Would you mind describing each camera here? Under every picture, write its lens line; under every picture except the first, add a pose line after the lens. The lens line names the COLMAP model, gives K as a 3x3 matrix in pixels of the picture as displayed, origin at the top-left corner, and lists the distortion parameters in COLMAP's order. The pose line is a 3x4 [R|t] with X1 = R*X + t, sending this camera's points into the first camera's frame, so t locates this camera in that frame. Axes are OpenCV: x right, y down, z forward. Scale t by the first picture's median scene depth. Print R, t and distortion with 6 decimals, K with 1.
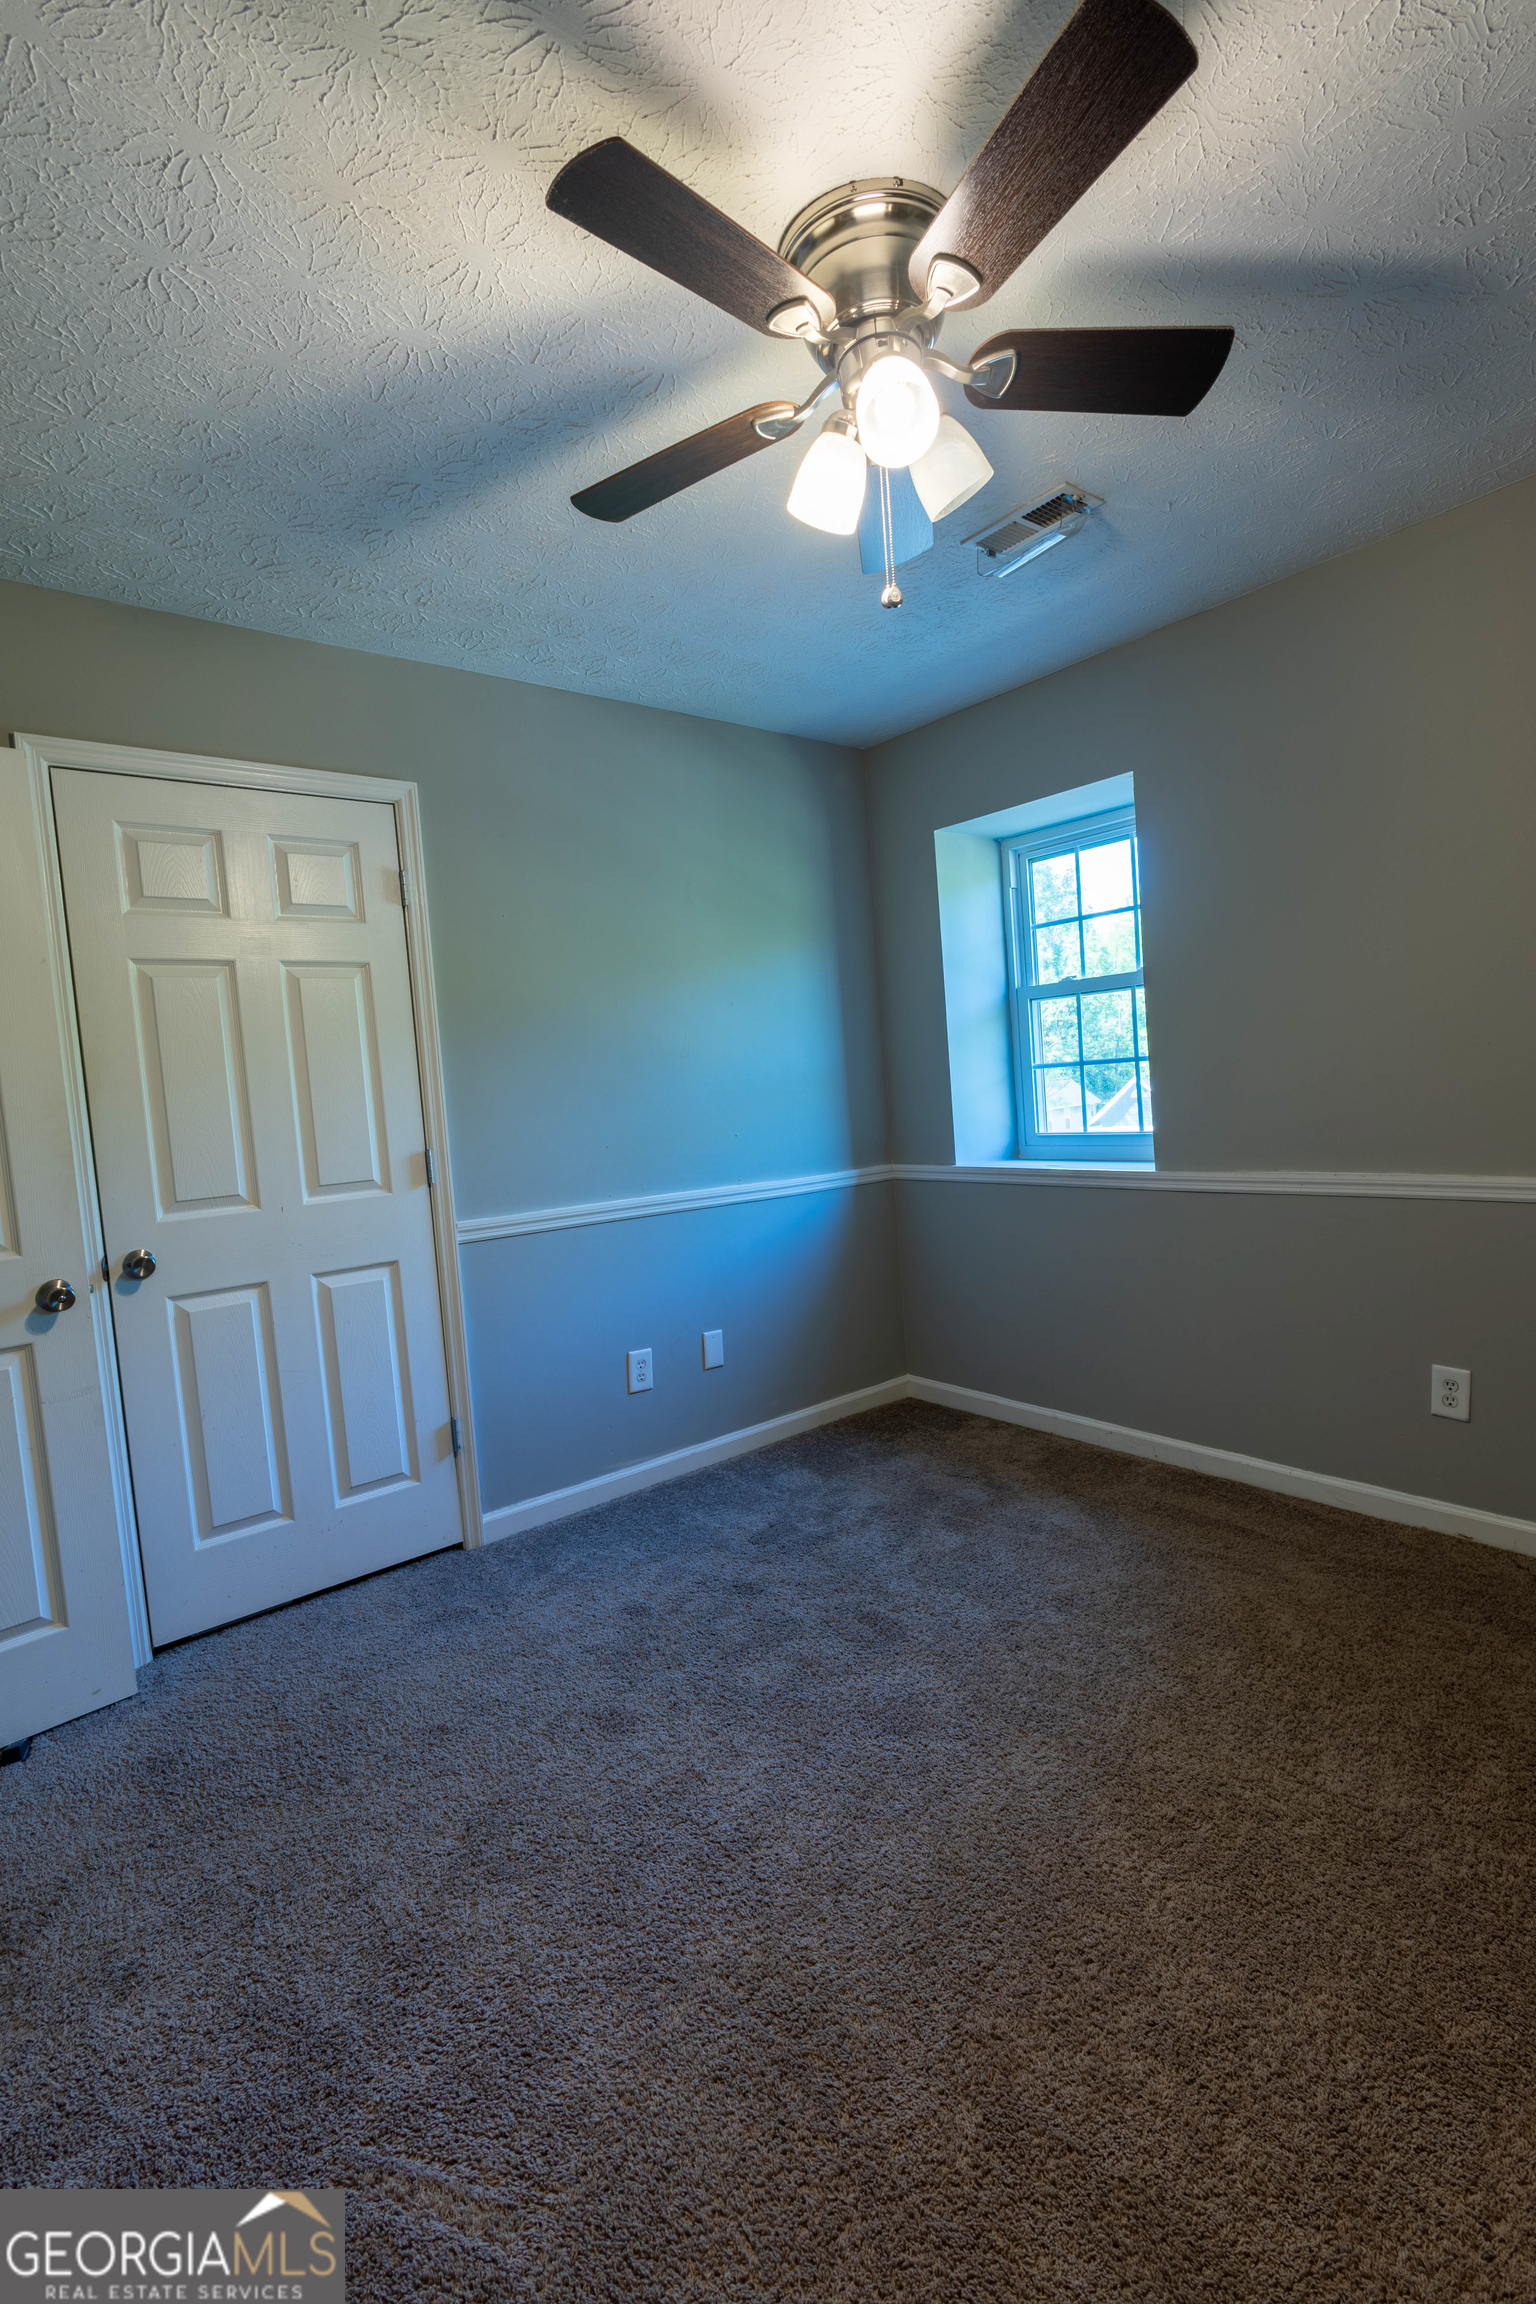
lens RADIAL K [[1055.1, 0, 774.3], [0, 1055.1, 1151.9], [0, 0, 1]] dist [-0.020826, -0.000267]
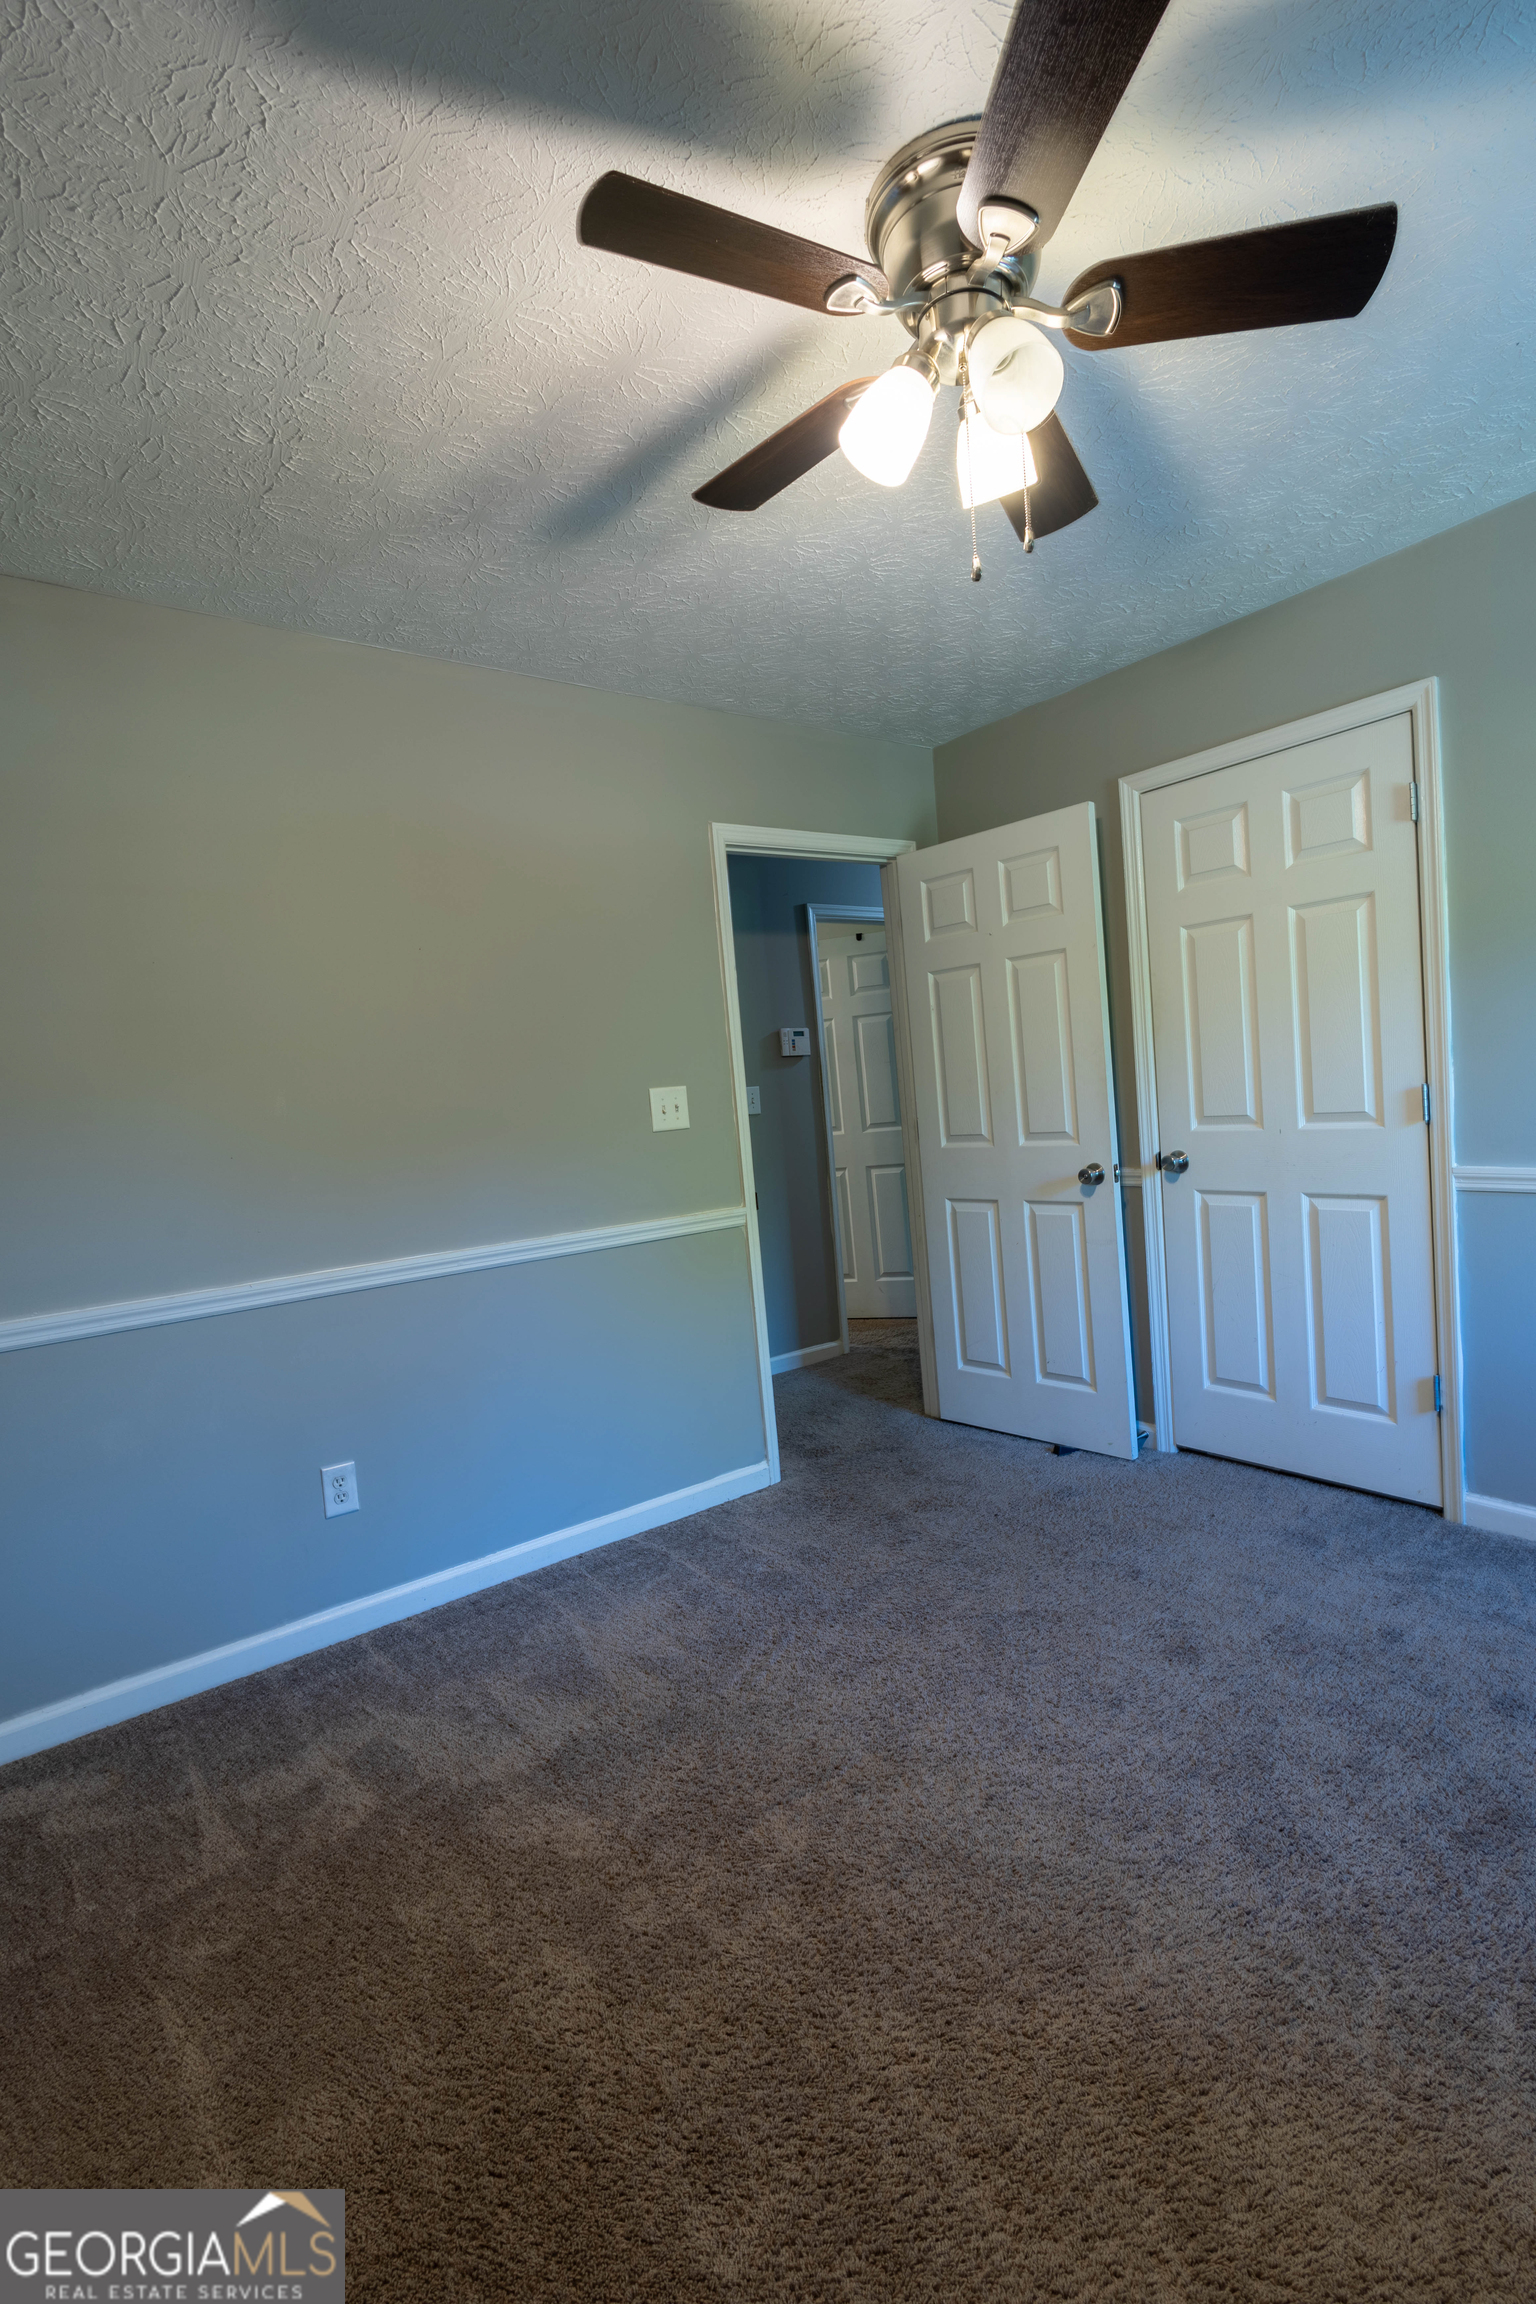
lens RADIAL K [[1055.1, 0, 782.9], [0, 1055.1, 1145.9], [0, 0, 1]] dist [-0.020826, -0.000267]
pose [[-0.042643, 0.128780, -0.990756, 0.647978], [0.018758, 0.991586, 0.128081, -0.081479], [0.998914, -0.013123, -0.044700, 0.498513]]
